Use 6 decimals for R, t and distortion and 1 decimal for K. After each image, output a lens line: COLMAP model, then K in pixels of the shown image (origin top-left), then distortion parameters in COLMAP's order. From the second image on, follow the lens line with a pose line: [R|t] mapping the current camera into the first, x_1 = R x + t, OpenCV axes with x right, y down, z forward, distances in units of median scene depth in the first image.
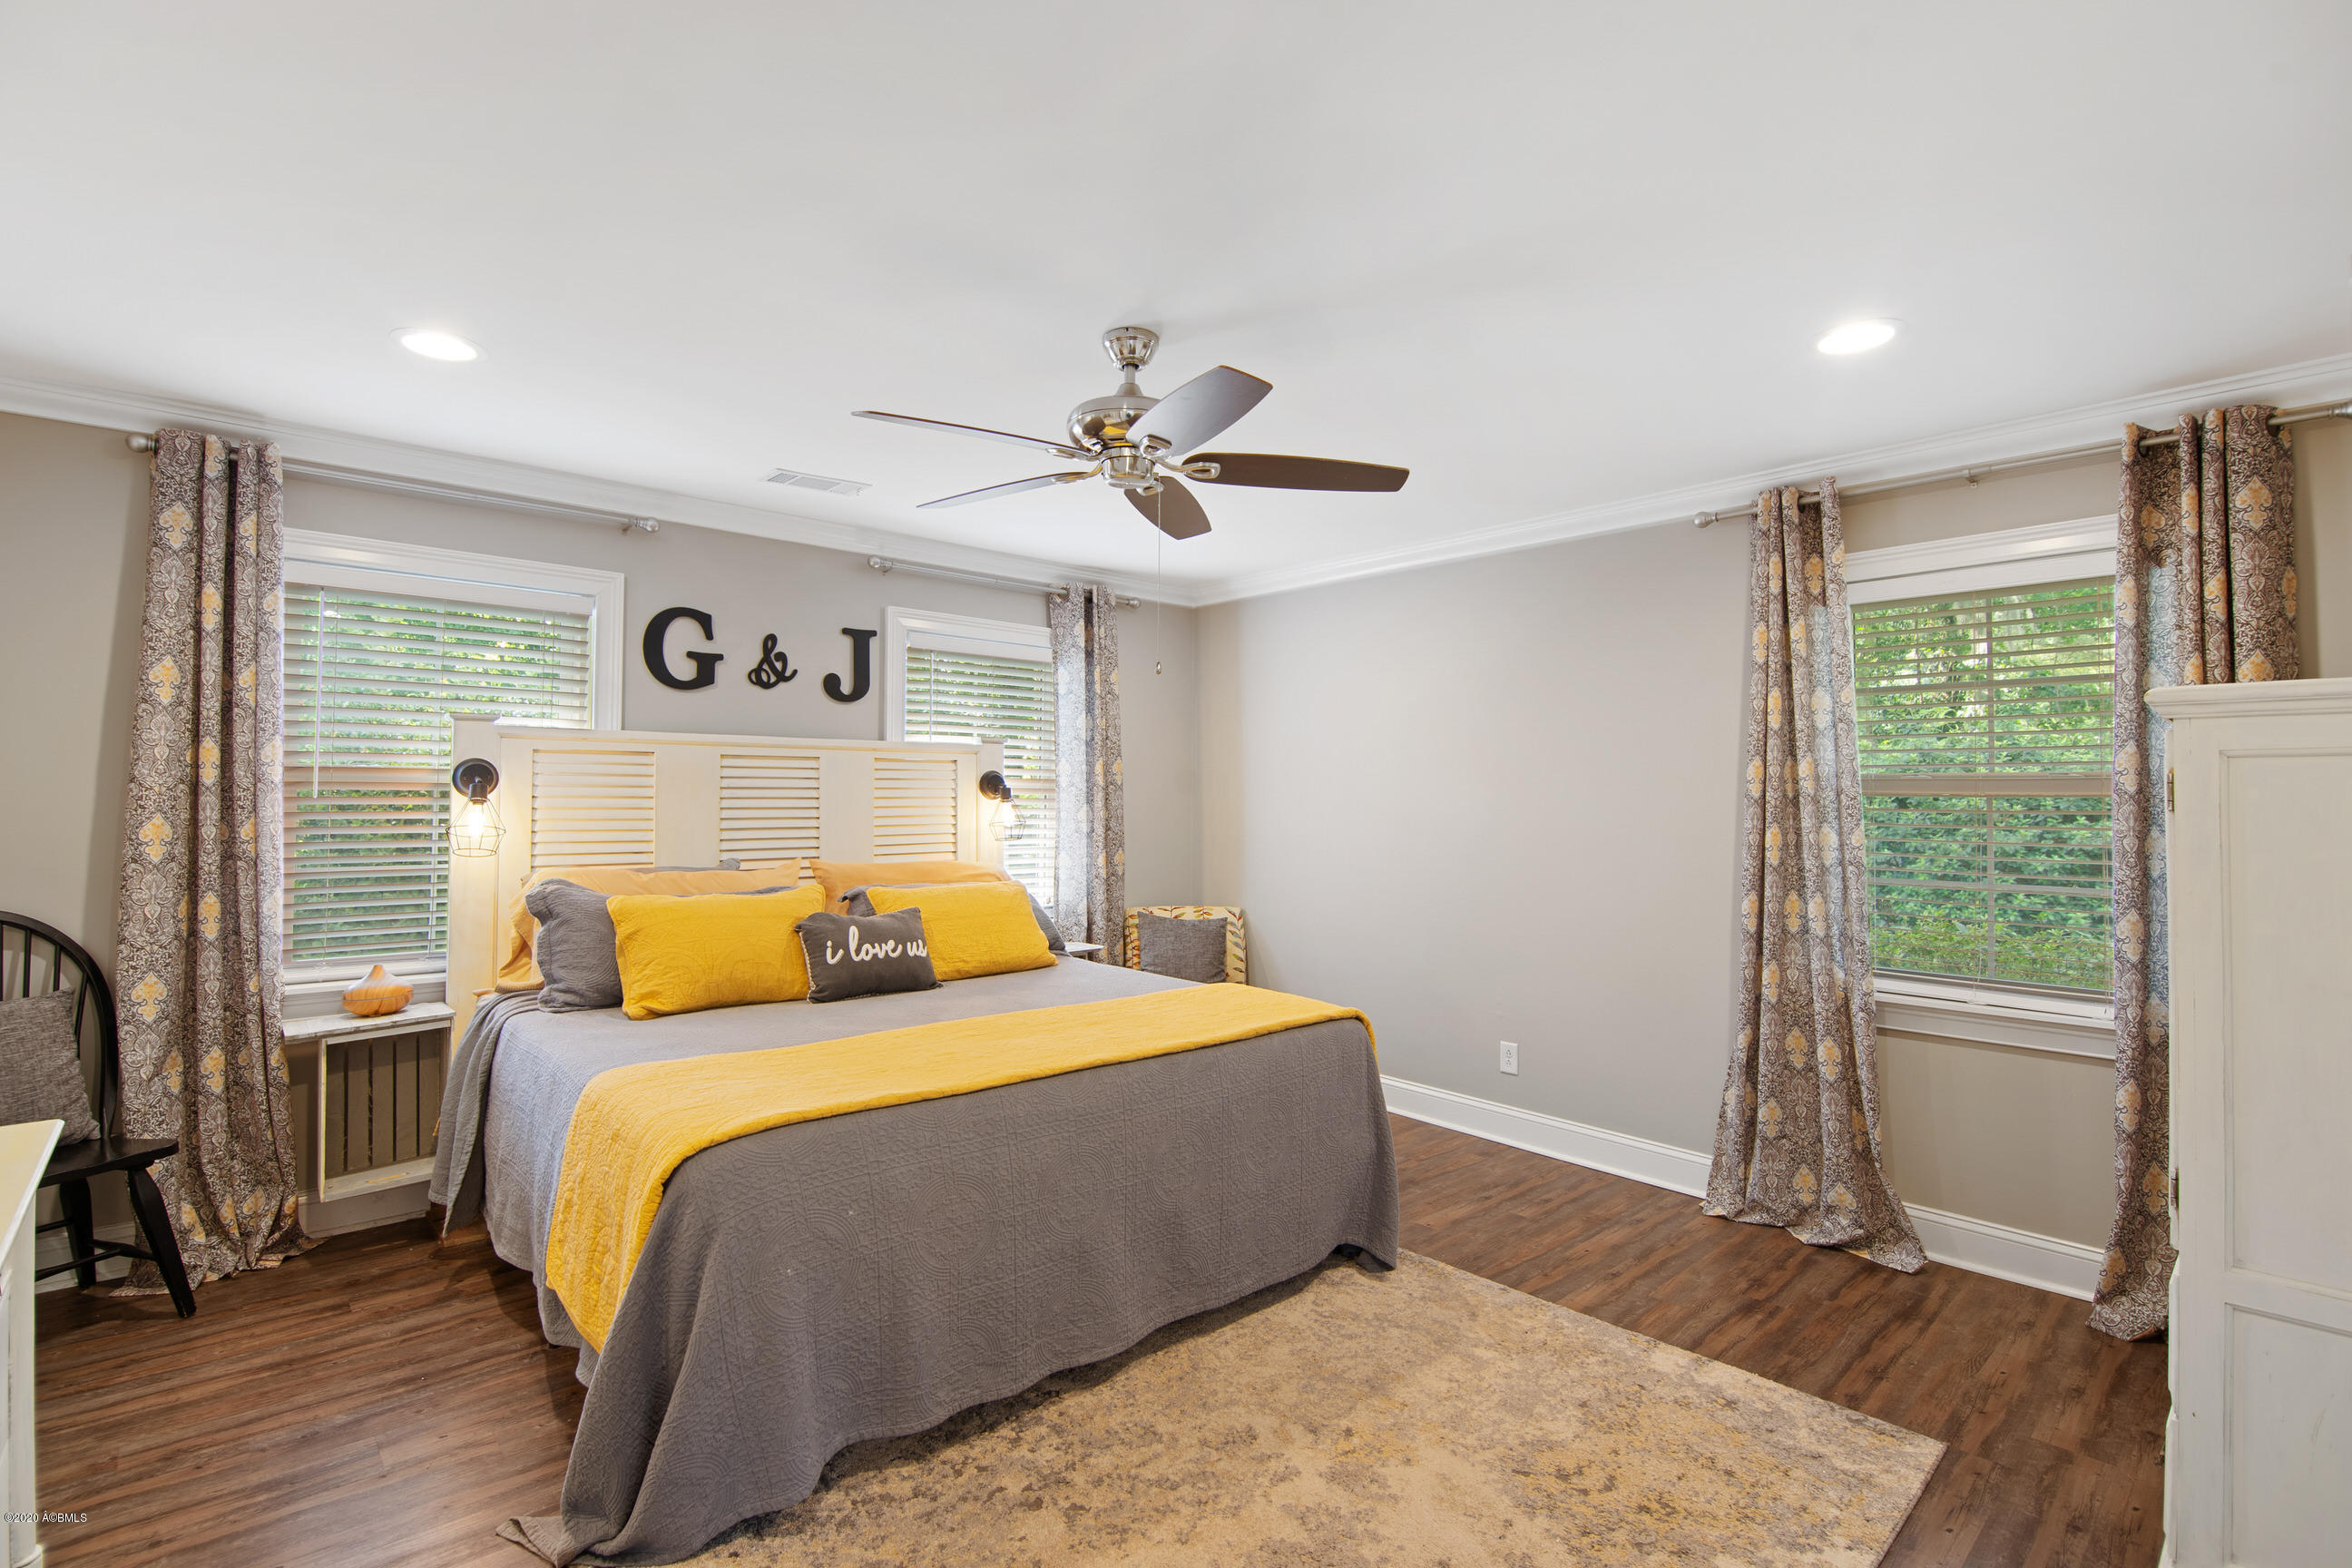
lens RADIAL K [[1102.0, 0, 1161.2], [0, 1102.0, 797.4], [0, 0, 1]] dist [-0.013577, -0.000266]
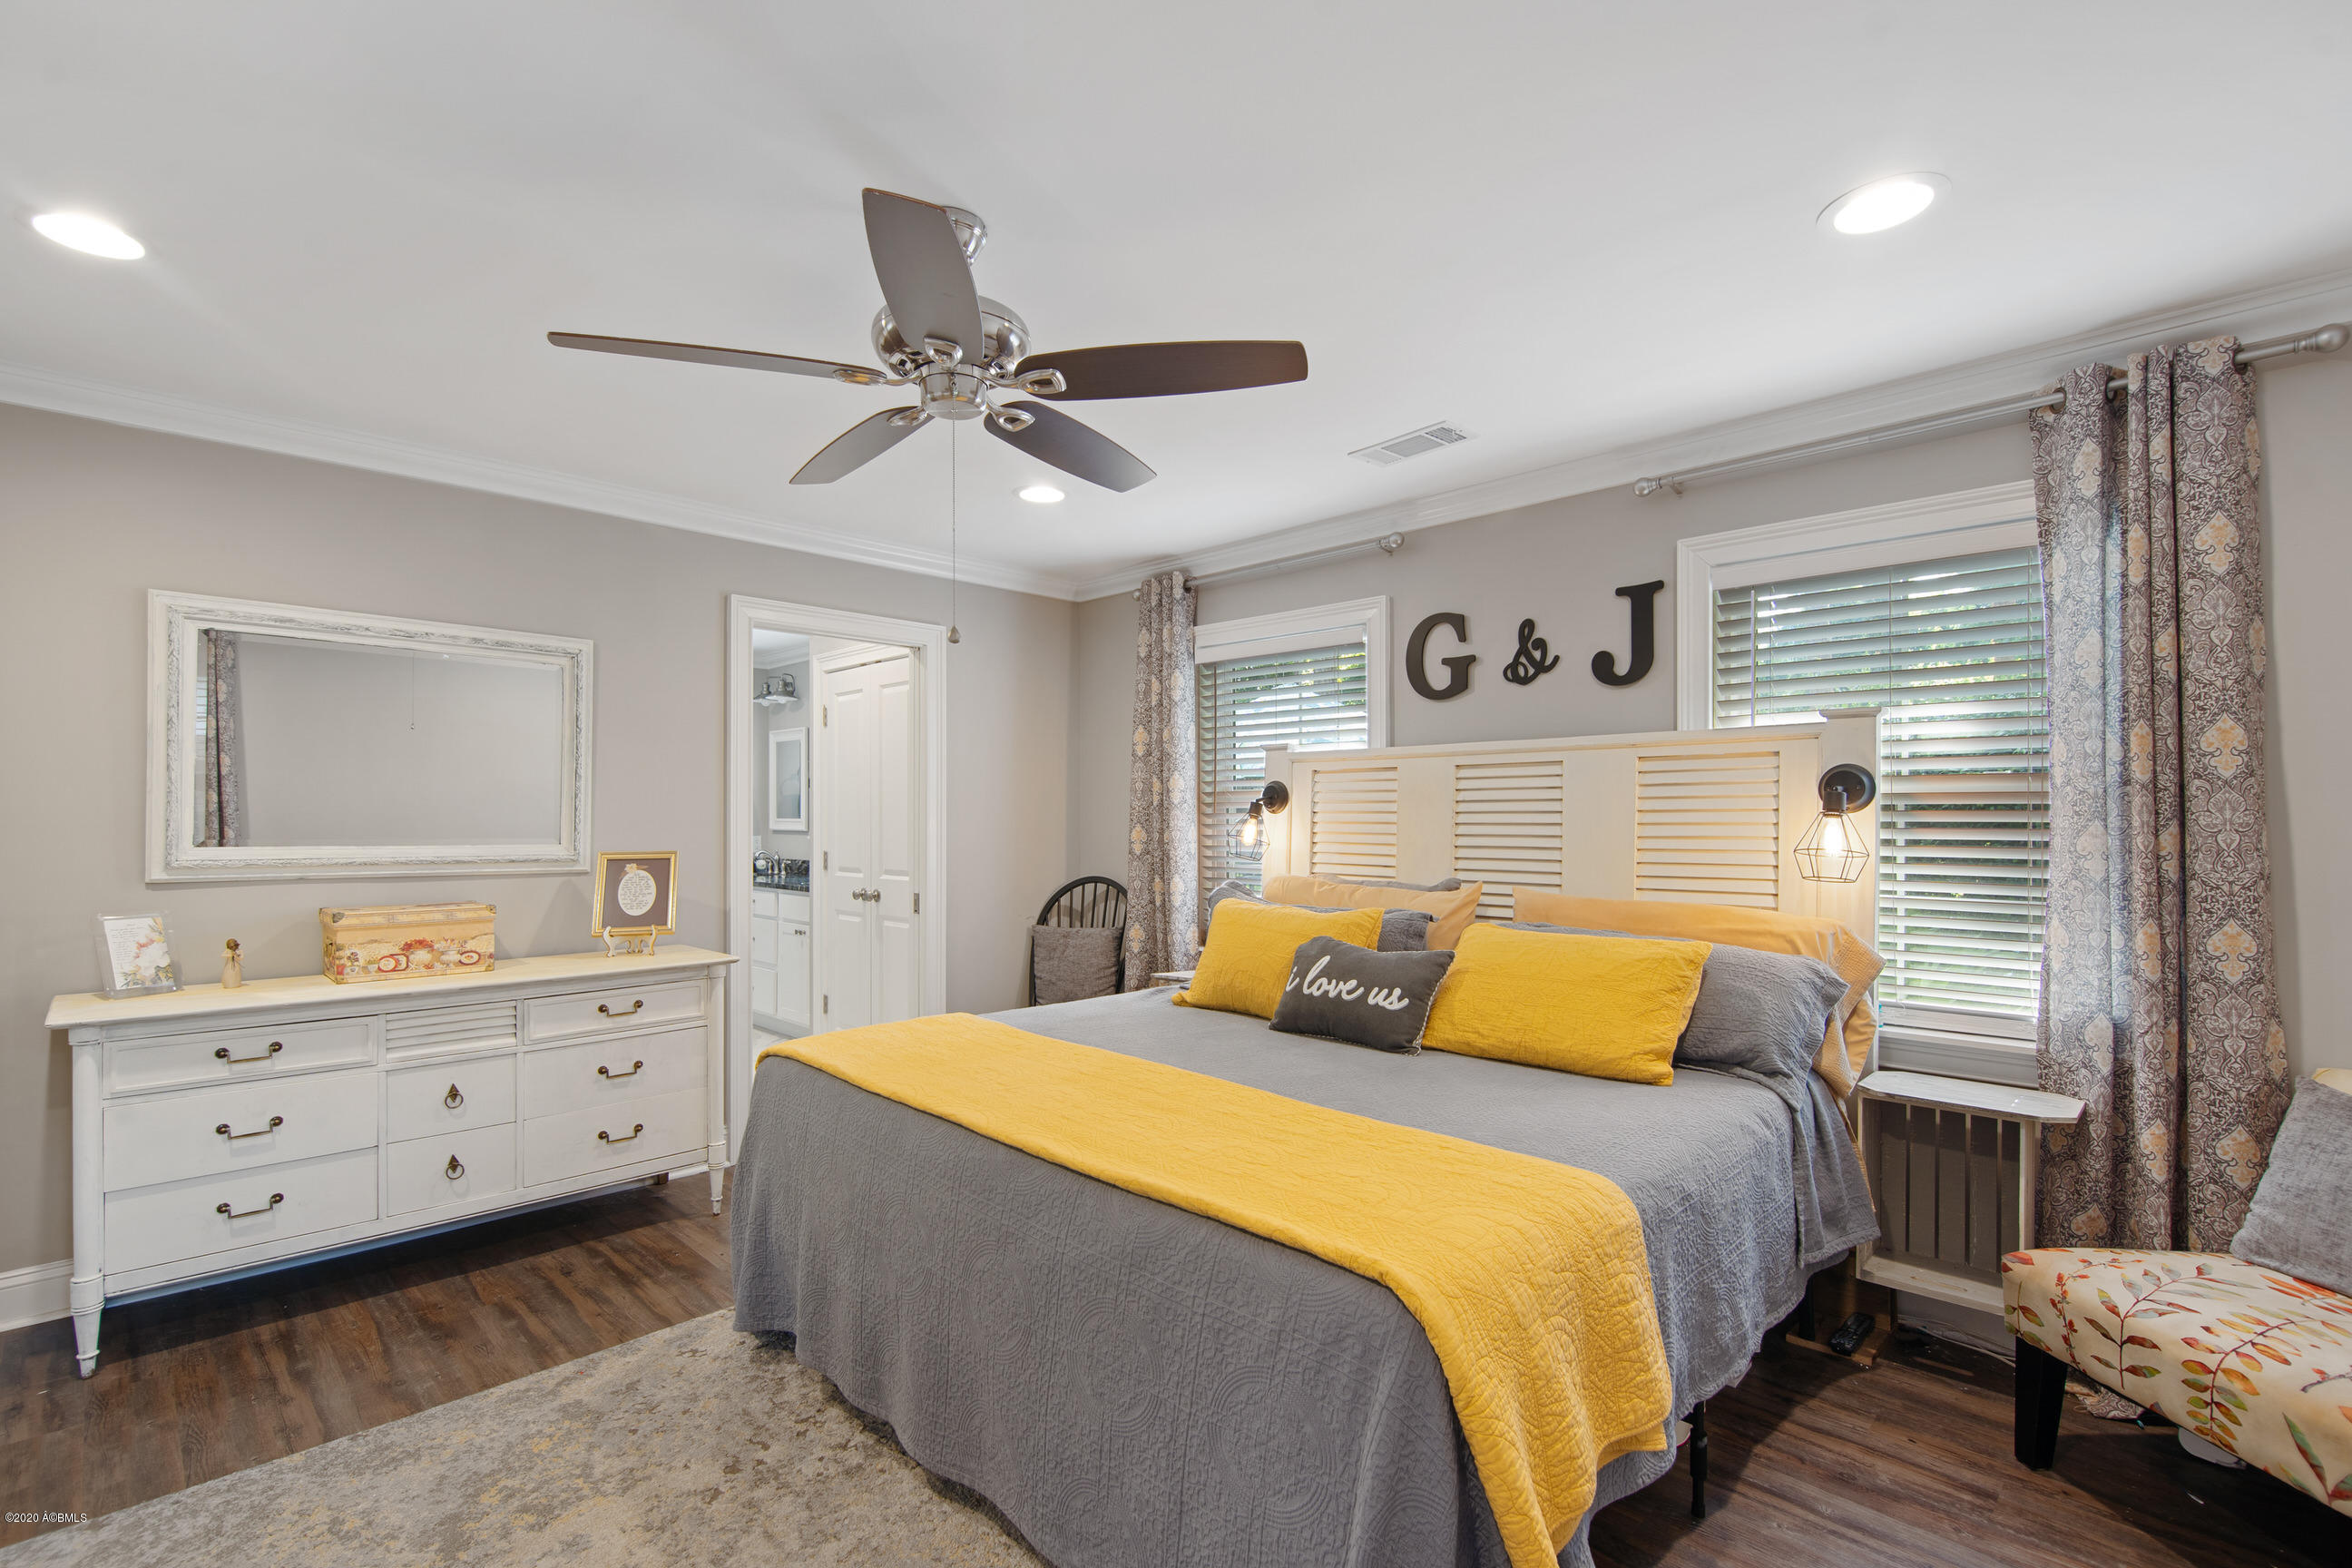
lens RADIAL K [[1099.4, 0, 1175.7], [0, 1099.4, 816.5], [0, 0, 1]] dist [0.000087, -0.000994]
pose [[0.027905, -0.008006, -0.999579, 0.495599], [-0.001760, 0.999966, -0.008058, 0.011423], [0.999609, 0.001984, 0.027890, 0.717942]]
